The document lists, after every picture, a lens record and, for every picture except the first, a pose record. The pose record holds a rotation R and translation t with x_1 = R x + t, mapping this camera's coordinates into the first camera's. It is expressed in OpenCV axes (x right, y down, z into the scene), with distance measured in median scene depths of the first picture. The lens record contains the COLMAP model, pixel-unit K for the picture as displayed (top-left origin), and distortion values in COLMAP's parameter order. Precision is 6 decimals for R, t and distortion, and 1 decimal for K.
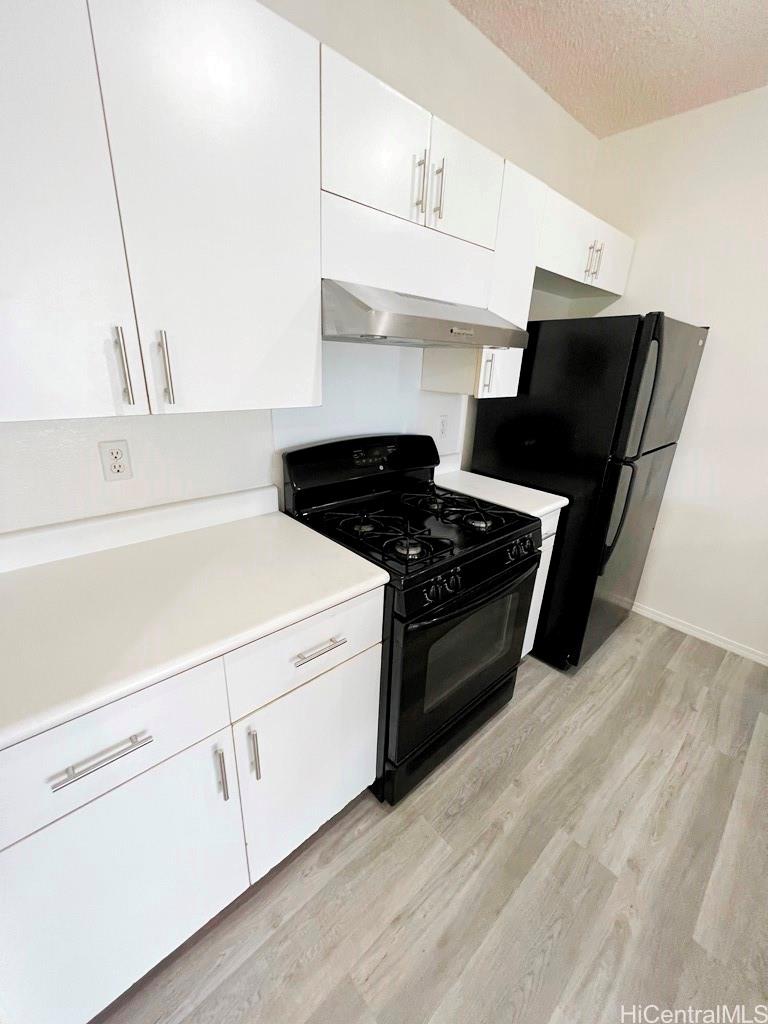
lens RADIAL K [[407.9, 0, 381.2], [0, 407.9, 513.4], [0, 0, 1]] dist [-0.002262, 0.000512]
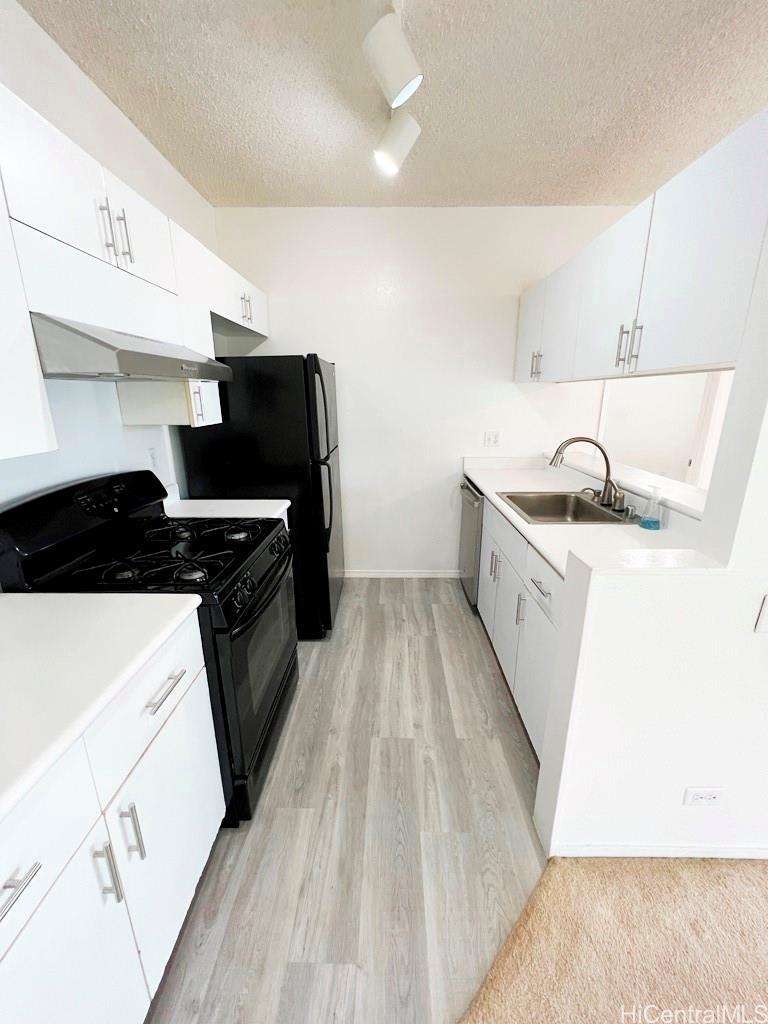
lens RADIAL K [[407.9, 0, 383.7], [0, 407.9, 515.1], [0, 0, 1]] dist [-0.002262, 0.000512]
pose [[0.681692, -0.244631, 0.689530, -0.238698], [0.283240, 0.957197, 0.059574, 0.016376], [-0.674589, 0.154691, 0.721803, -0.076755]]
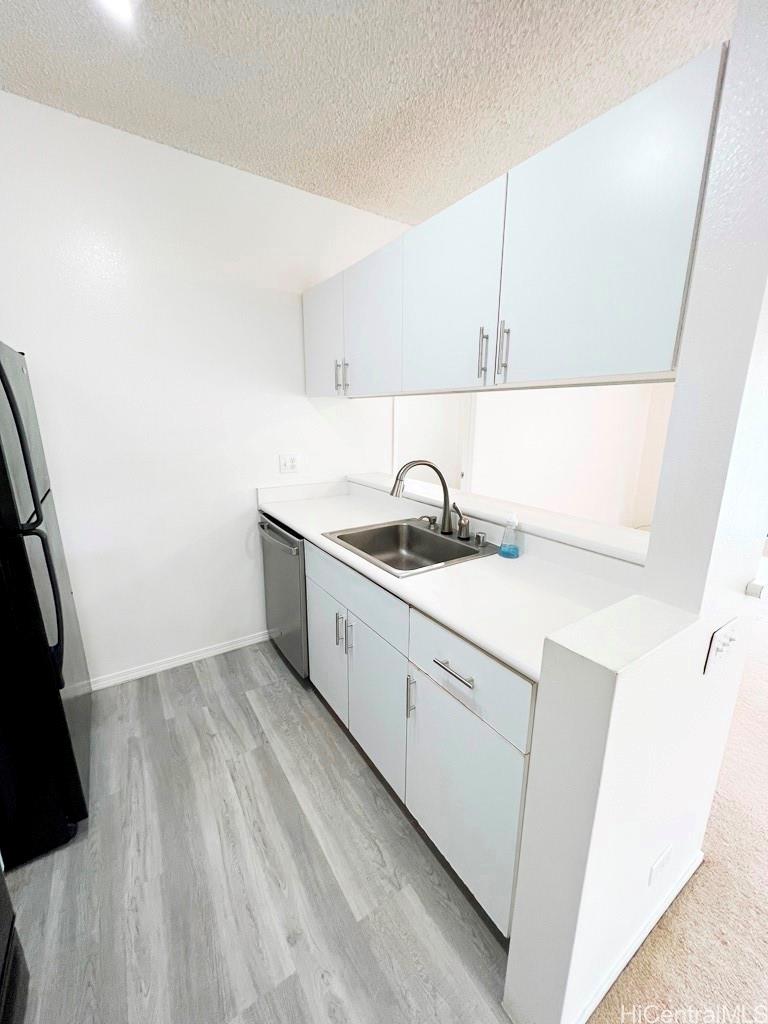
lens RADIAL K [[407.9, 0, 384.3], [0, 407.9, 513.7], [0, 0, 1]] dist [-0.002262, 0.000512]
pose [[0.148178, -0.268755, 0.951743, 0.037718], [0.339828, 0.917603, 0.206206, -0.094379], [-0.928741, 0.292874, 0.227299, 0.279894]]
